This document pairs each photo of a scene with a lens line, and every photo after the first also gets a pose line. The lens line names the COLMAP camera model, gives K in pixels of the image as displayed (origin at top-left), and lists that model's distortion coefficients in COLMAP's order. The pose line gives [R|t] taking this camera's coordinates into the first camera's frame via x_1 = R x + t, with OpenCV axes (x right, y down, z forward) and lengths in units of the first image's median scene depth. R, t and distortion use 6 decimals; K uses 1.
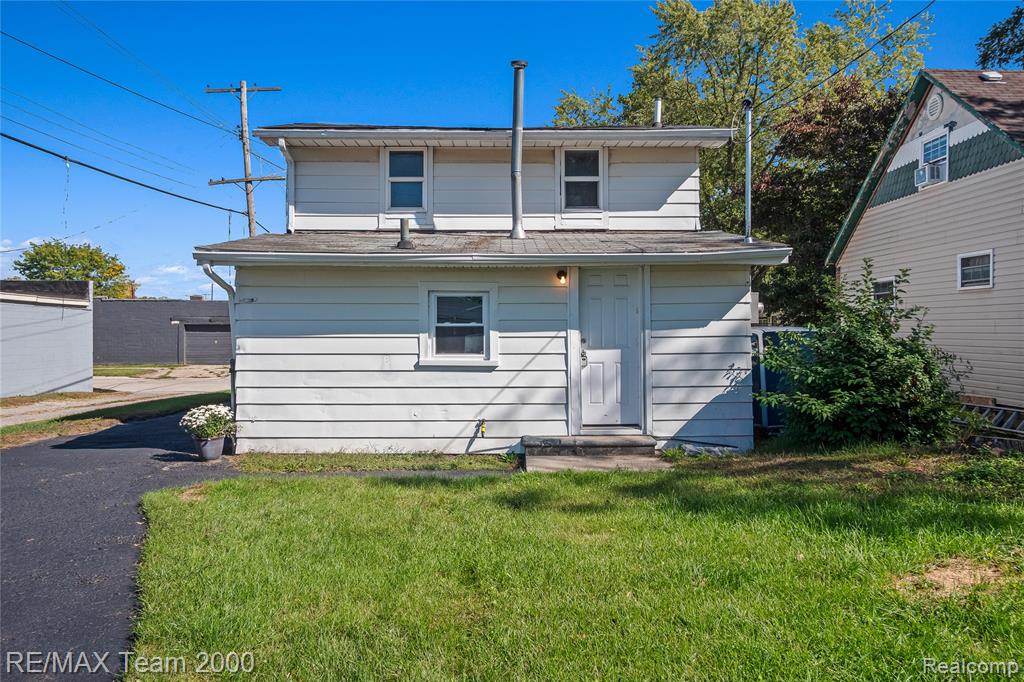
lens RADIAL K [[797.0, 0, 512.0], [0, 797.0, 341.0], [0, 0, 1]] dist [0.005857, 0.001735]
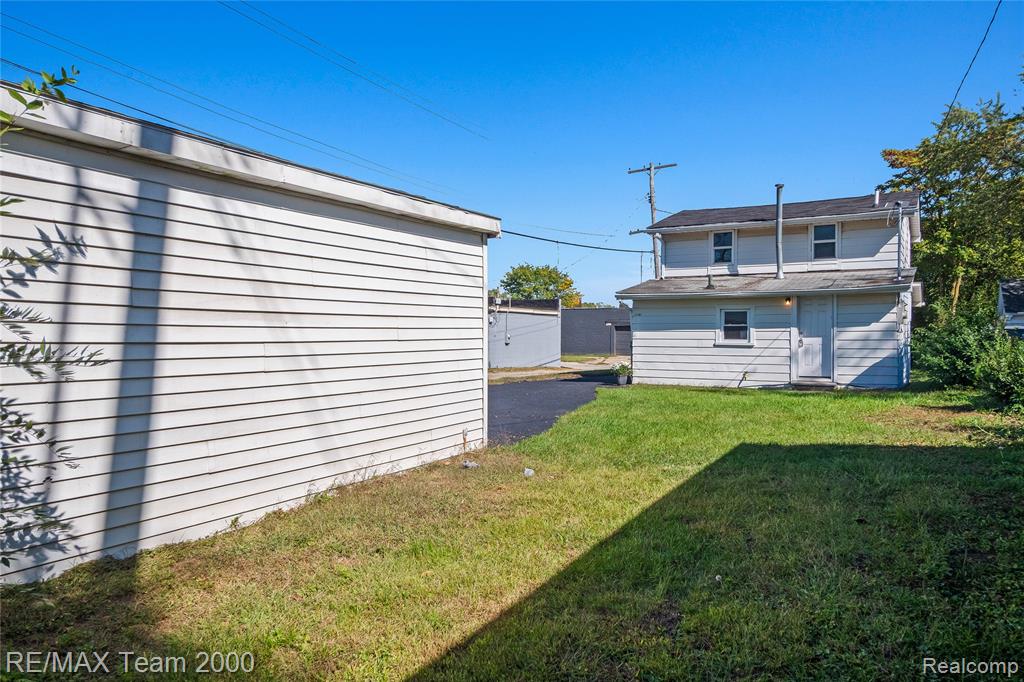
lens RADIAL K [[700.4, 0, 512.0], [0, 700.4, 341.0], [0, 0, 1]] dist [0.002000, 0.000211]
pose [[0.859197, 0.006665, -0.511602, 0.359599], [-0.005837, 0.999978, 0.003225, 0.017488], [0.511612, 0.000216, 0.859217, -0.839810]]
